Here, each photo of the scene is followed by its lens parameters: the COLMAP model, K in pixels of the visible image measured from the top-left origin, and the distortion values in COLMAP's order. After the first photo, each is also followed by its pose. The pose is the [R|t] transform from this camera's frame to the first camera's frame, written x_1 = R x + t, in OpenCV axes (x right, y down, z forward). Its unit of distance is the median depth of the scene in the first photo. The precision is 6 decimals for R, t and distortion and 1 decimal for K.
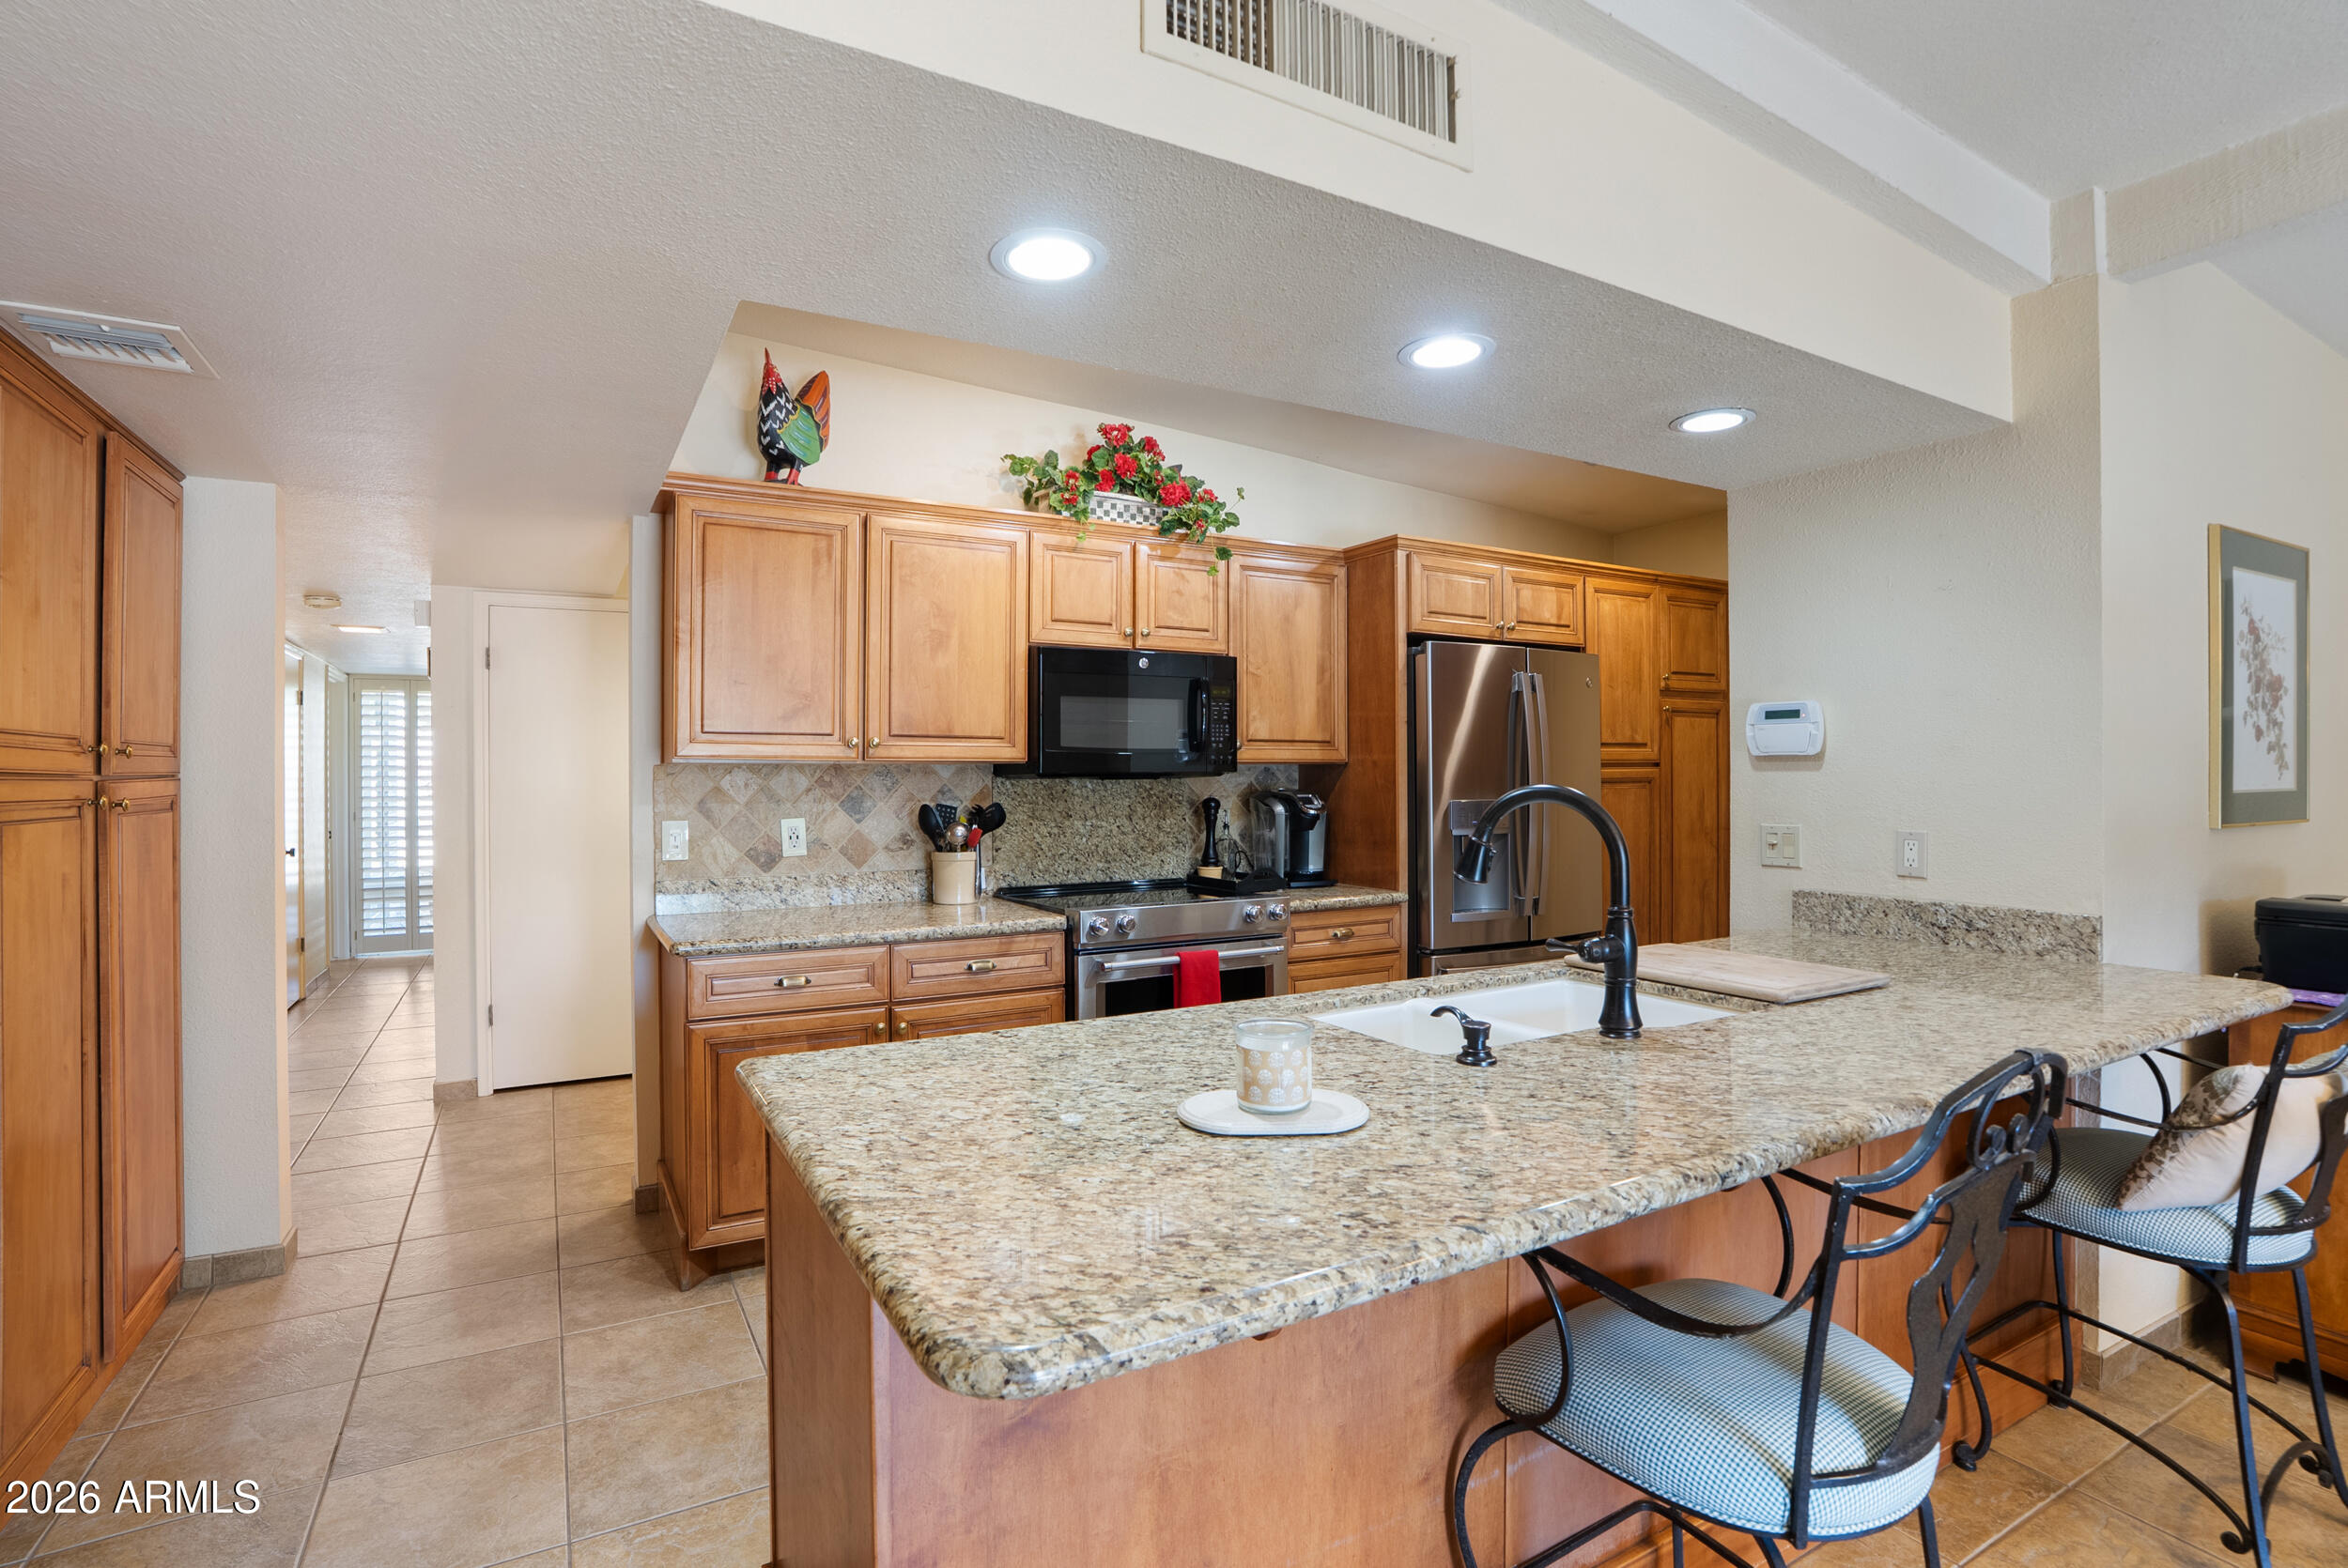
lens RADIAL K [[1076.8, 0, 1166.9], [0, 1076.8, 776.1], [0, 0, 1]] dist [-0.009080, 0.001202]
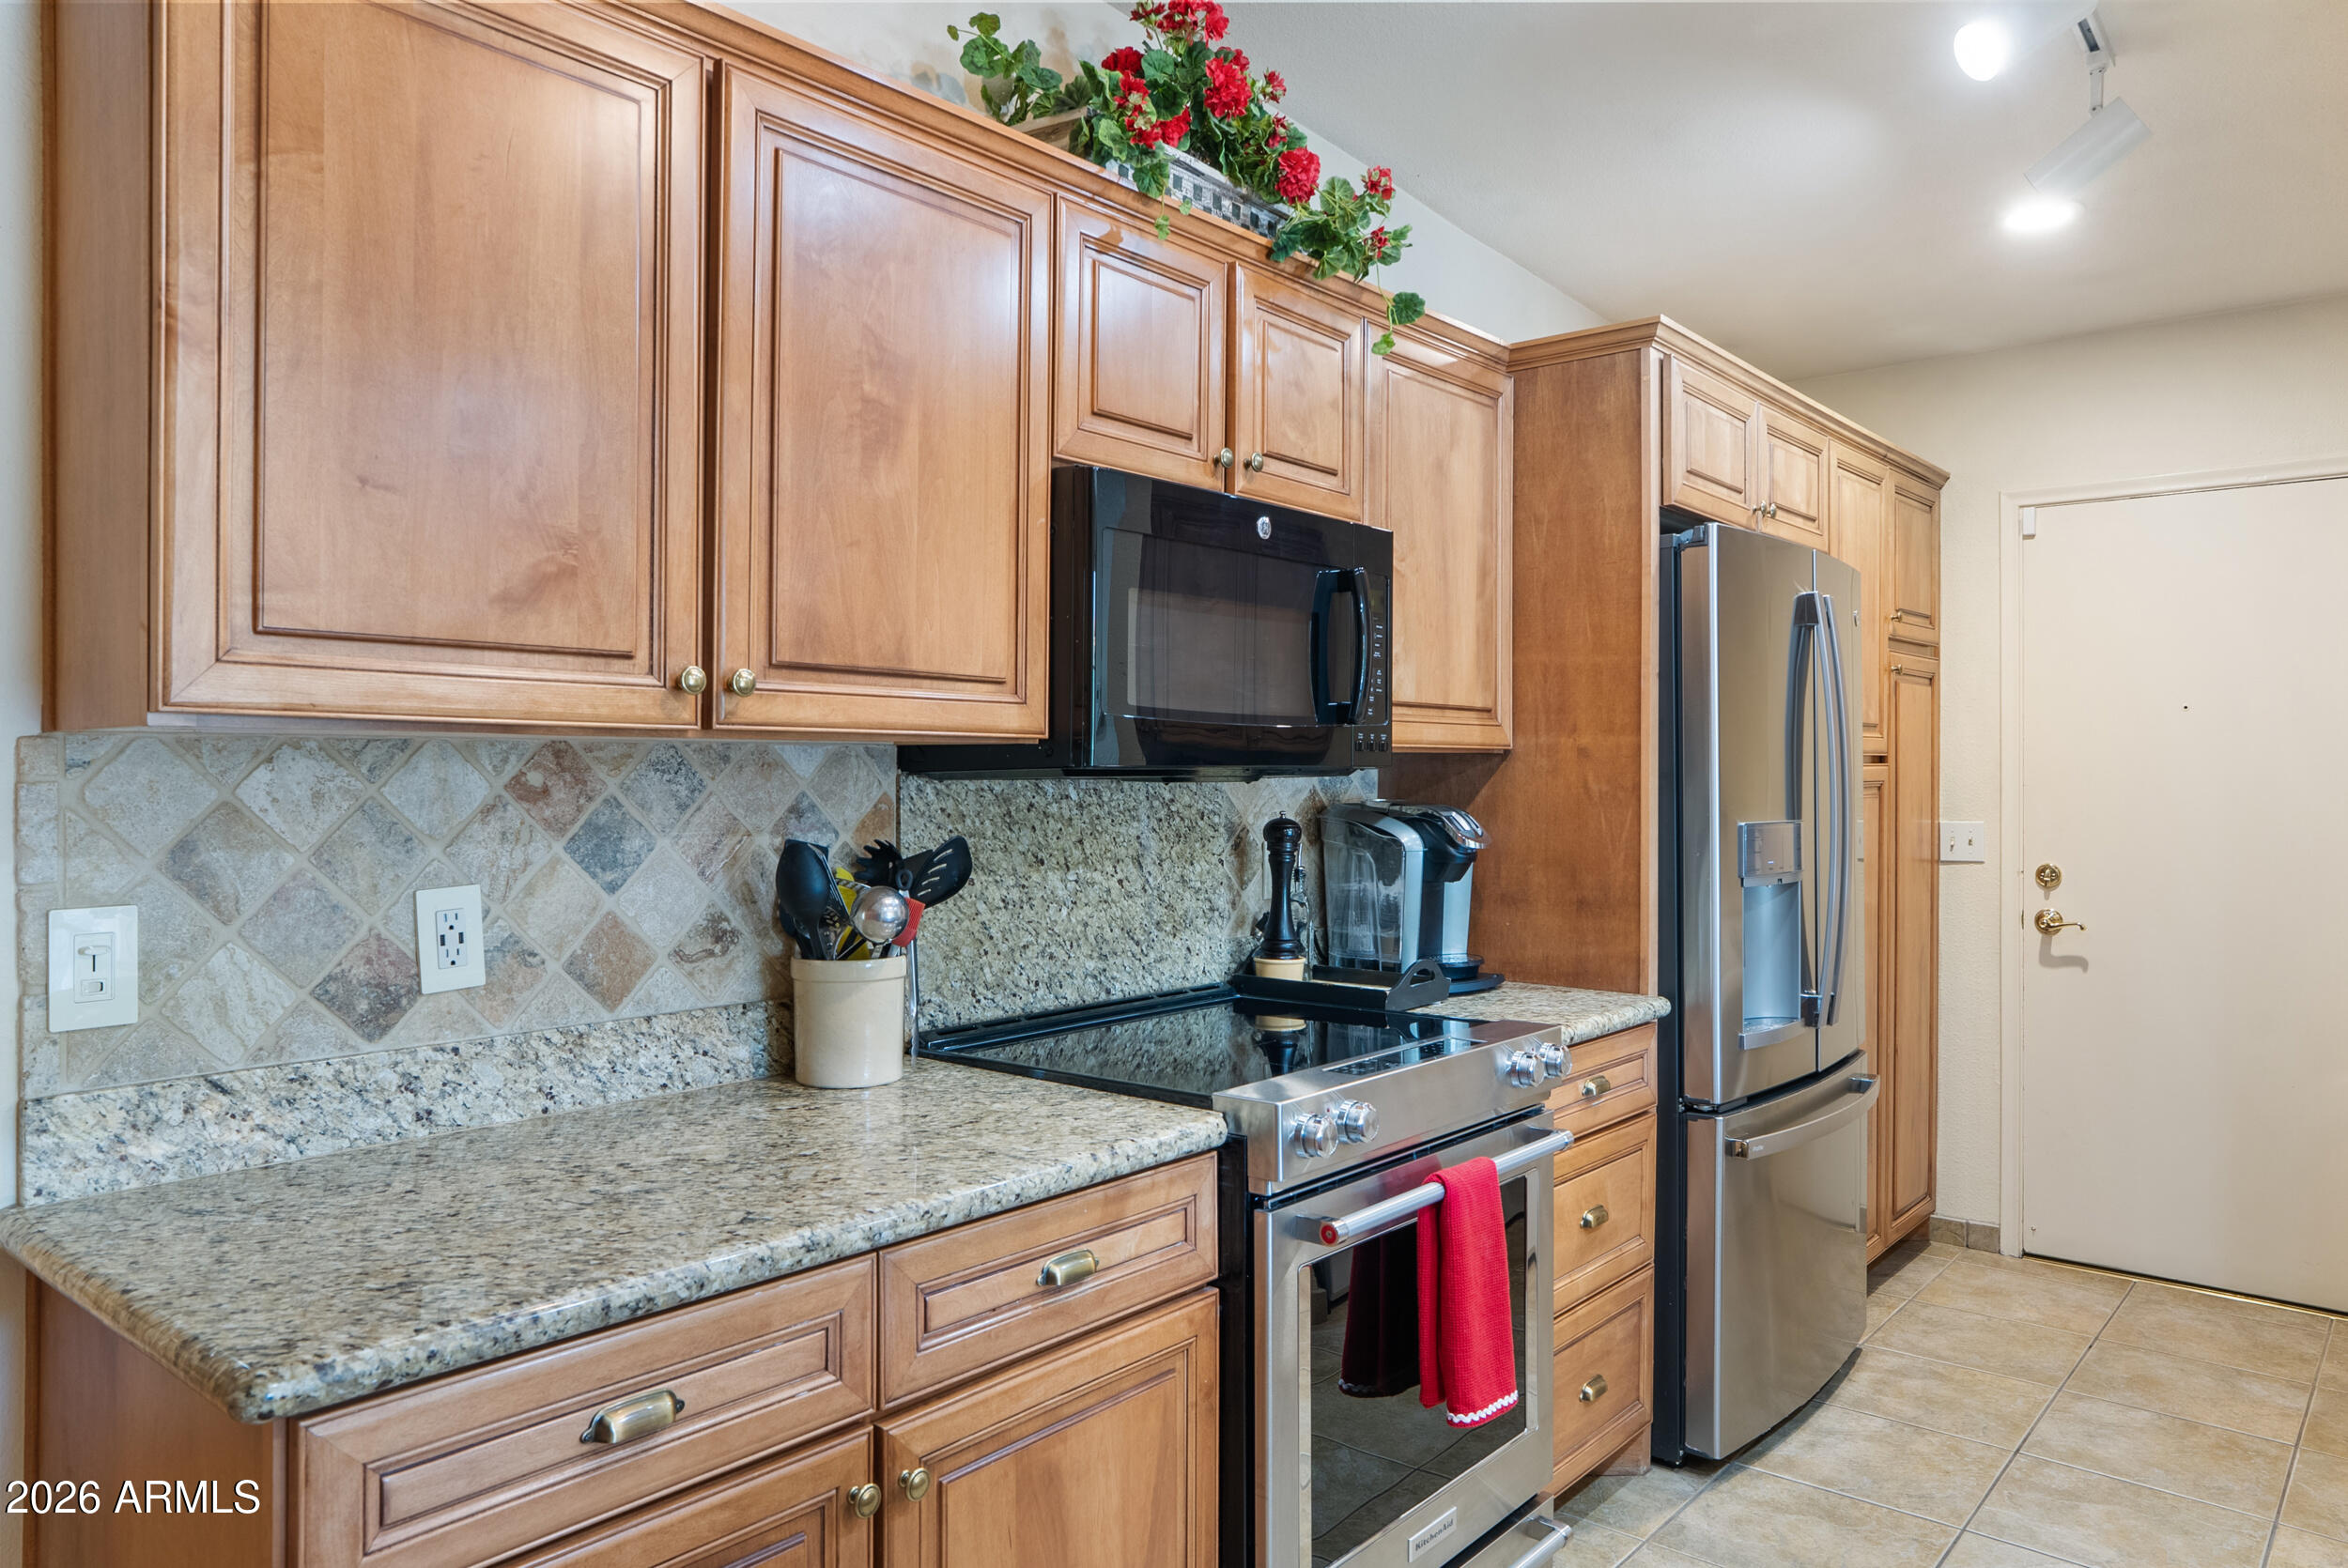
lens RADIAL K [[1517.9, 0, 1175.4], [0, 1517.9, 777.9], [0, 0, 1]] dist [0.019553, 0.005374]
pose [[0.943909, 0.003979, 0.330182, -0.274771], [-0.004765, 0.999987, 0.001571, 0.000275], [-0.330172, -0.003056, 0.943916, 0.412546]]
